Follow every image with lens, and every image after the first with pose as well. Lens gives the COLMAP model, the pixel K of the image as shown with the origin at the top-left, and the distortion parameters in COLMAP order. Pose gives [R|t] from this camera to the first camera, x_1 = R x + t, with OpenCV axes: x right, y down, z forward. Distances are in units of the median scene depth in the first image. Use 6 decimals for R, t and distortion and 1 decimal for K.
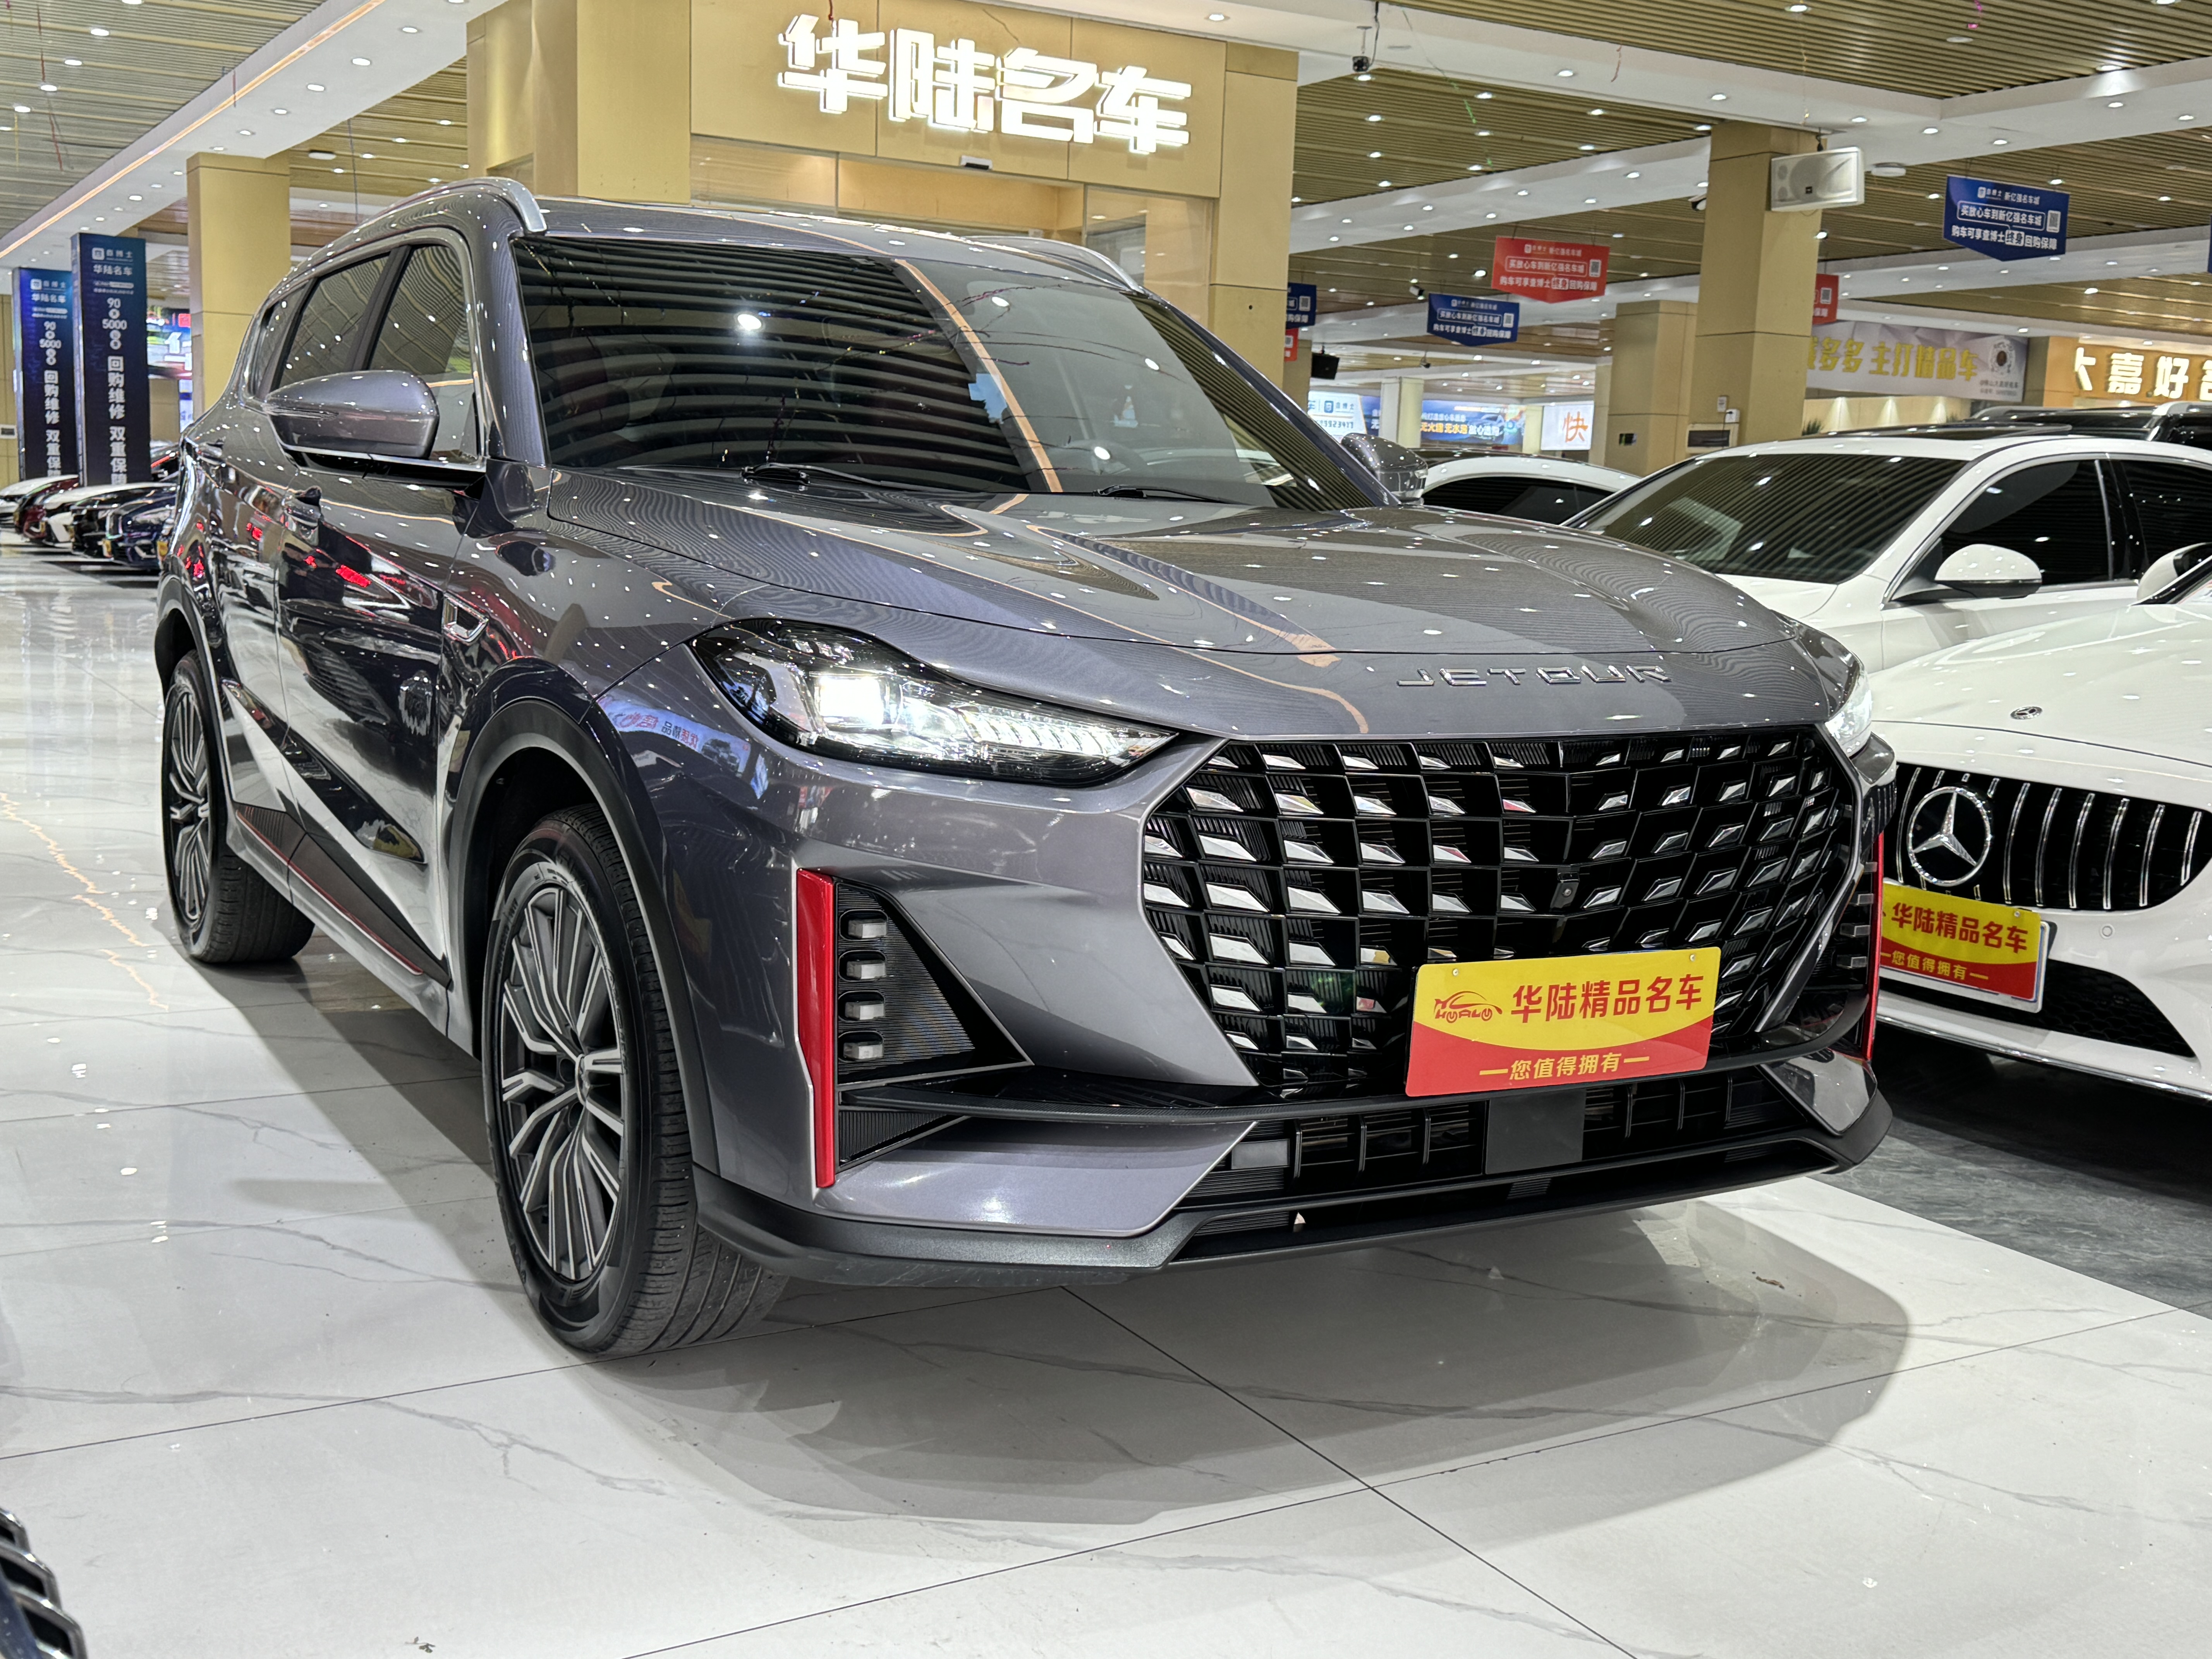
lens RADIAL K [[2312.3, 0, 1190.6], [0, 2312.3, 862.7], [0, 0, 1]] dist [0.234266, -0.561612]
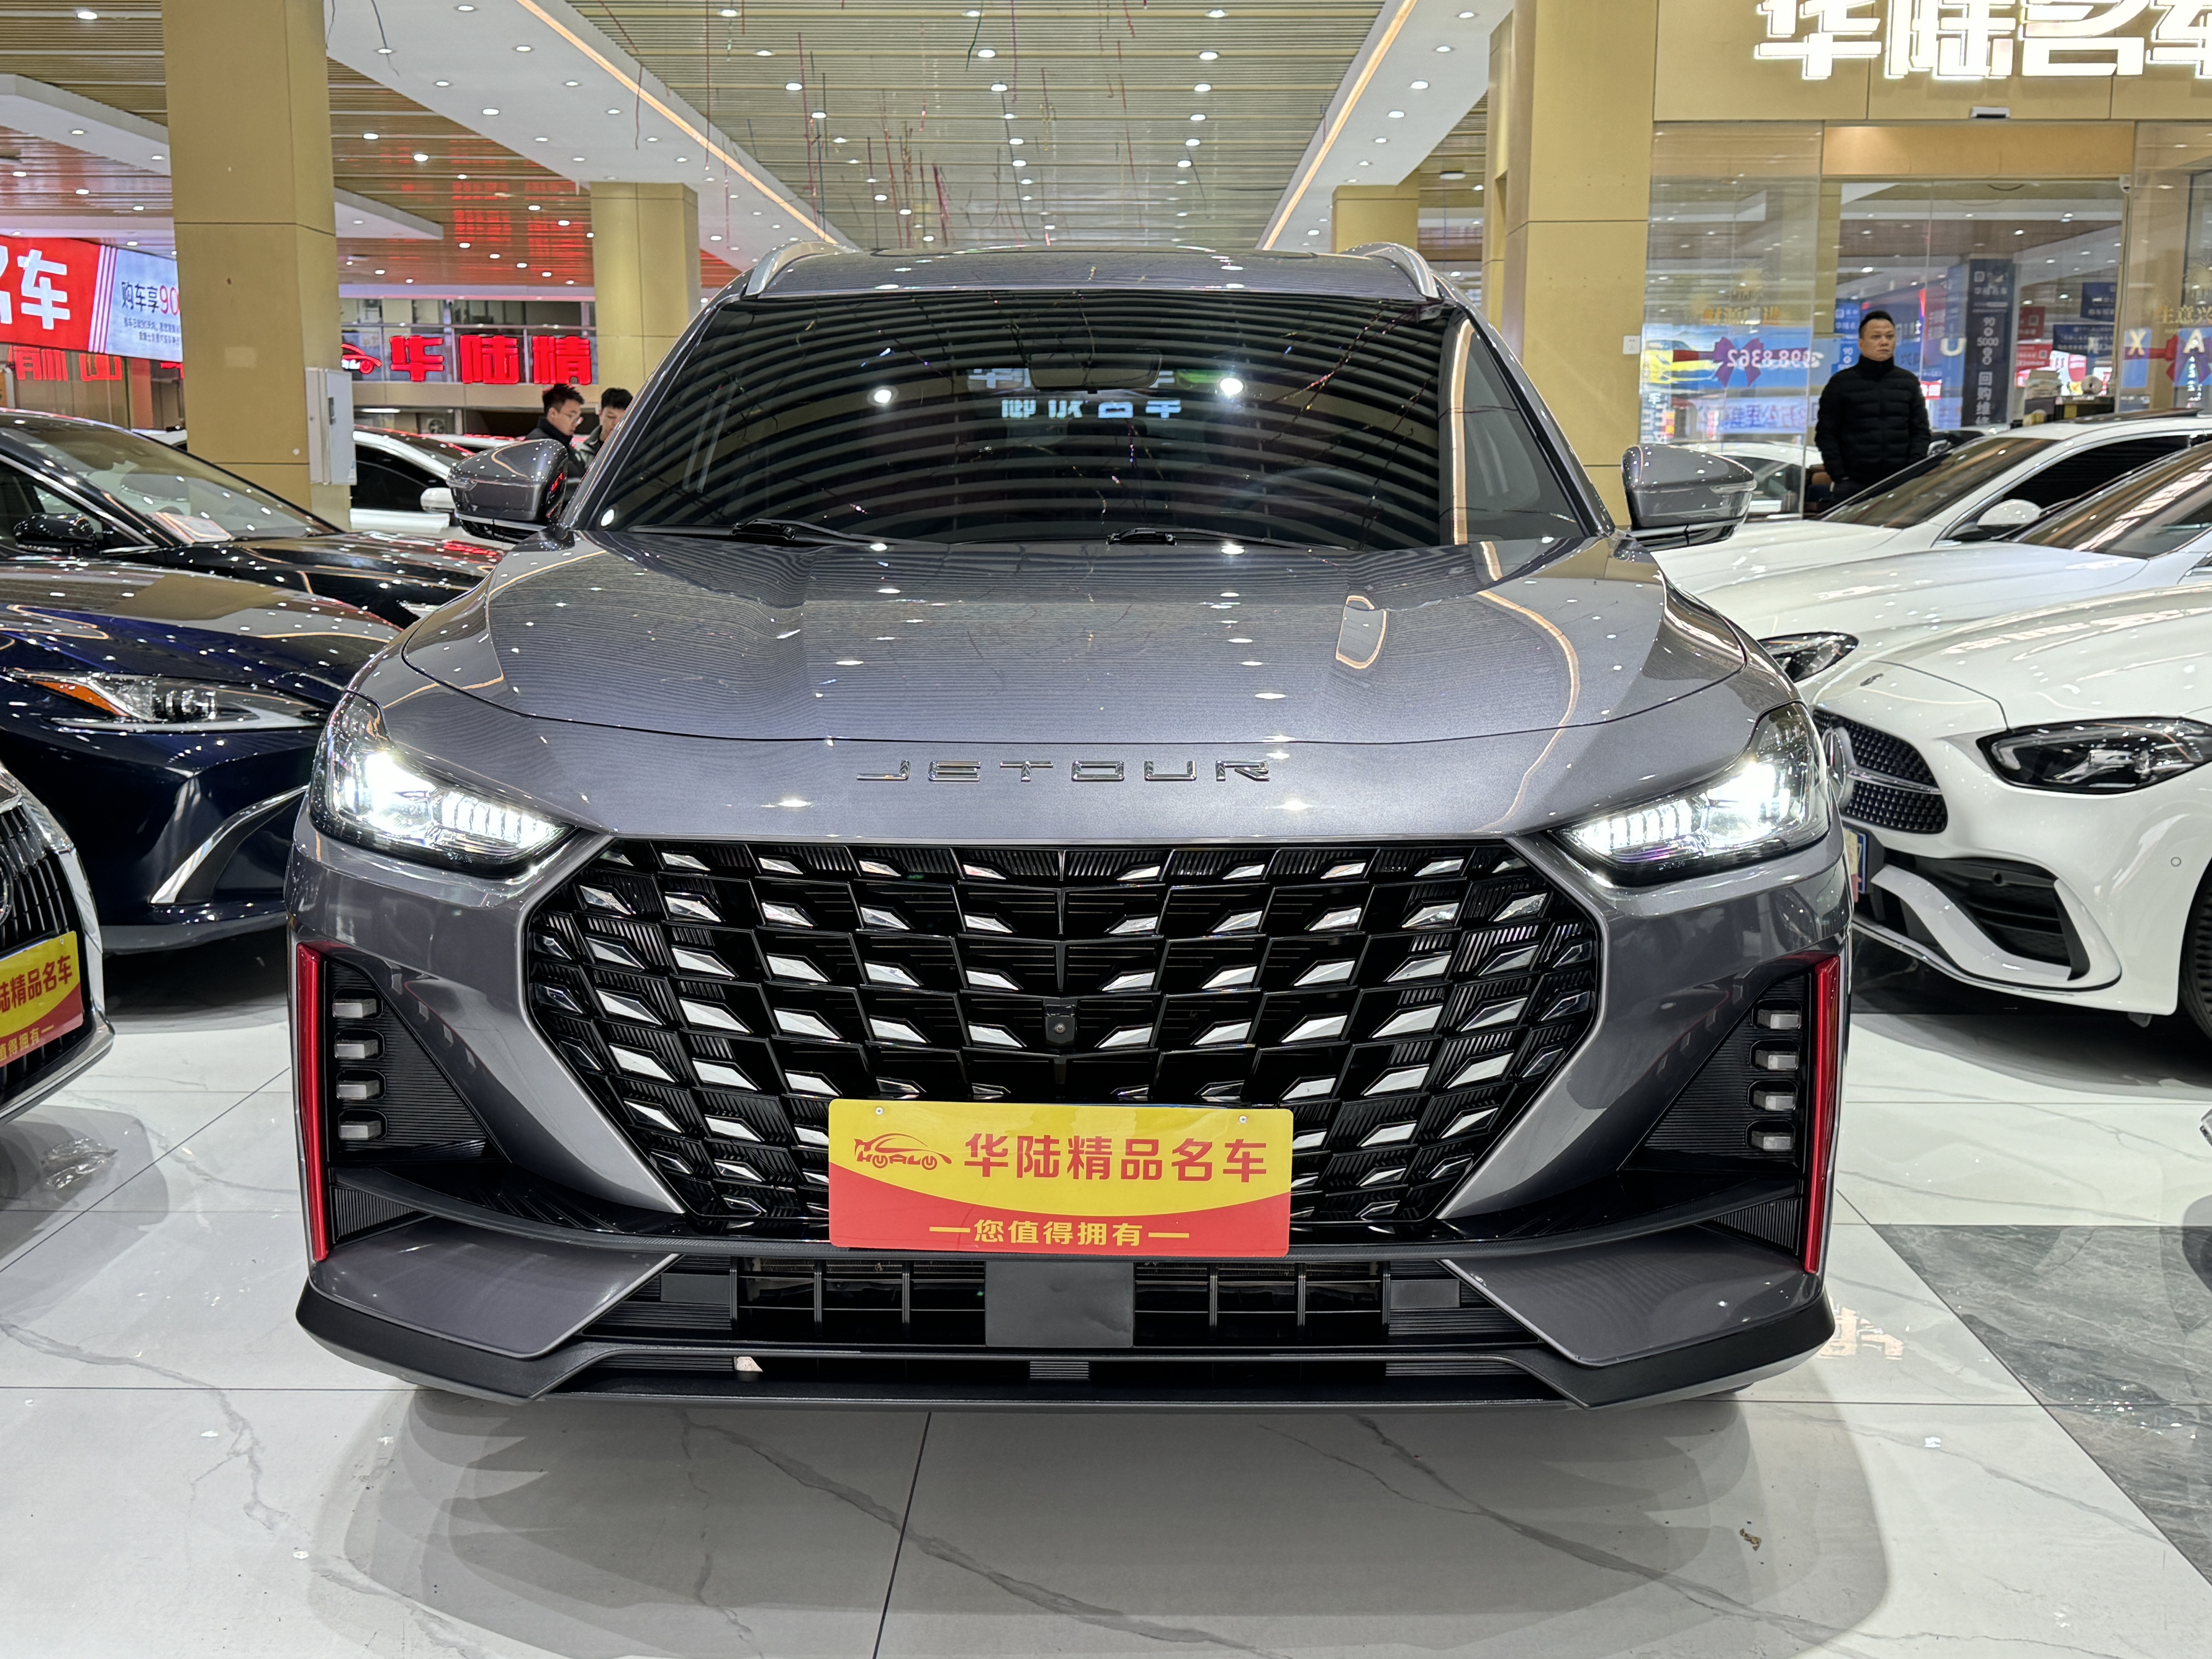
lens RADIAL K [[2365.5, 0, 1106.0], [0, 2365.5, 829.5], [0, 0, 1]] dist [0.175844, -0.345610]
pose [[0.853381, 0.046980, -0.519166, 0.610122], [-0.052632, 0.998607, 0.003850, -0.062781], [0.518623, 0.024040, 0.854665, 0.262123]]
